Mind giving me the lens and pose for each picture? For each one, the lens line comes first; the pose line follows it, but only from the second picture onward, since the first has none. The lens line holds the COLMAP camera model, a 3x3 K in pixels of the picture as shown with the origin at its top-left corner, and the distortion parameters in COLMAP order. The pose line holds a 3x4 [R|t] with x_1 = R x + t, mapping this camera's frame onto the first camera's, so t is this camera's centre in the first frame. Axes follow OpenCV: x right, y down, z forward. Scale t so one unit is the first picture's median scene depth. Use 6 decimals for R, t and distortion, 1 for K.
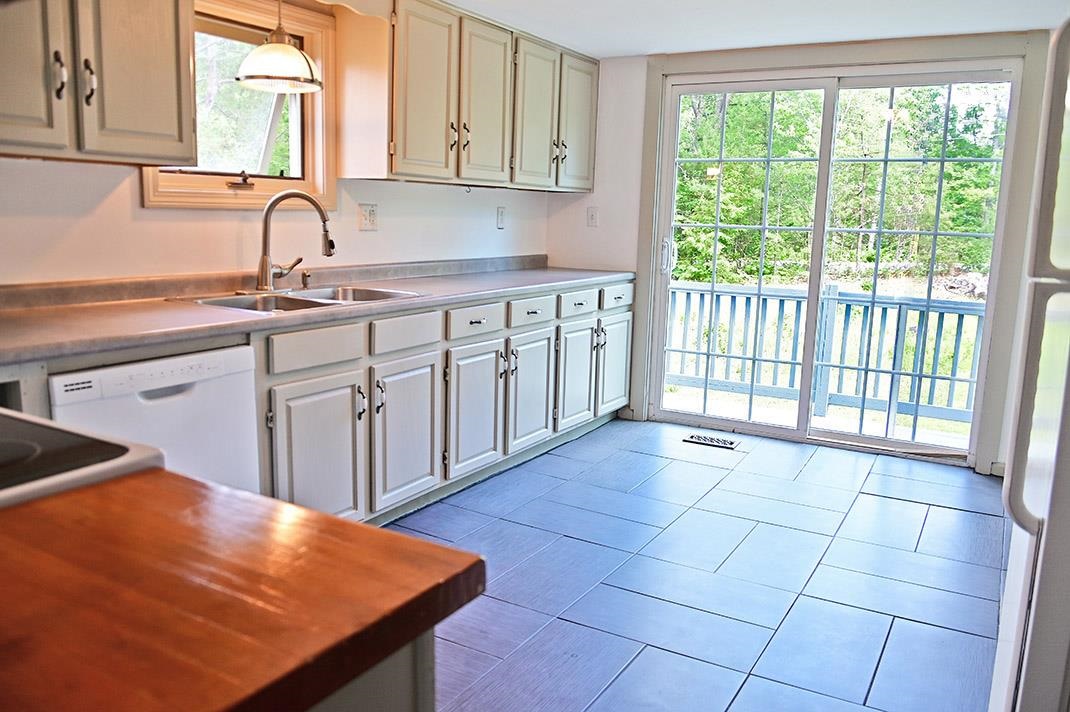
lens RADIAL K [[824.4, 0, 535.0], [0, 824.4, 356.0], [0, 0, 1]] dist [-0.044902, -0.001153]
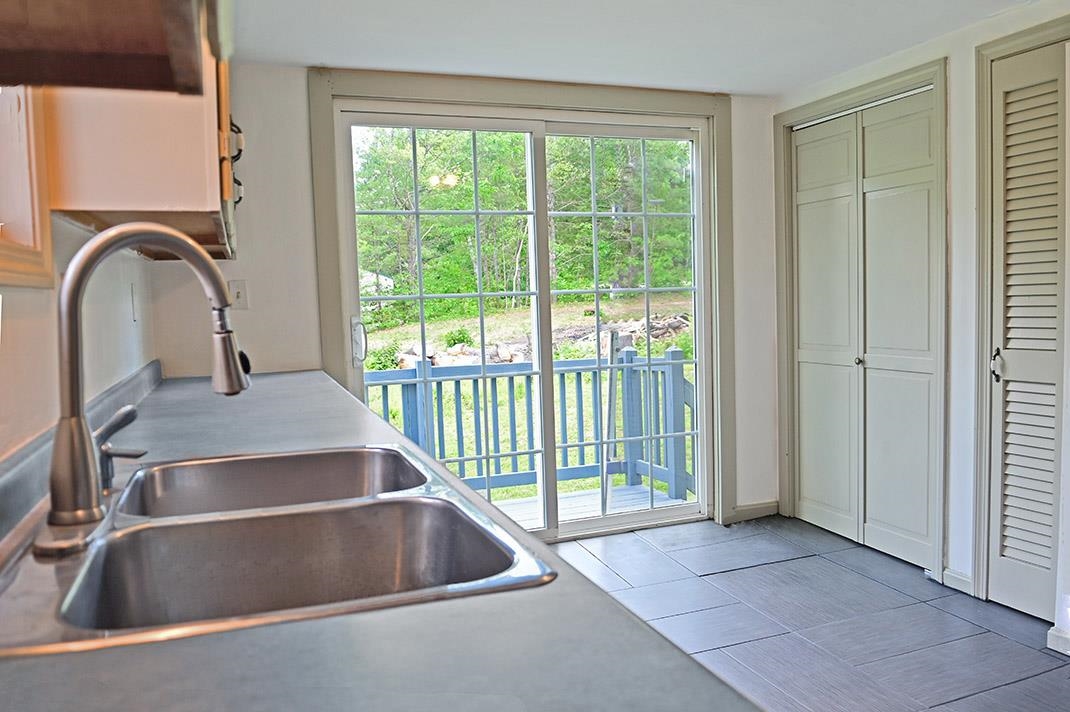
lens RADIAL K [[824.4, 0, 535.0], [0, 824.4, 356.0], [0, 0, 1]] dist [-0.044902, -0.001153]
pose [[0.620109, -0.106442, 0.777261, -0.328875], [0.183748, 0.982900, -0.011993, -0.077694], [-0.762693, 0.150258, 0.629064, 0.459982]]
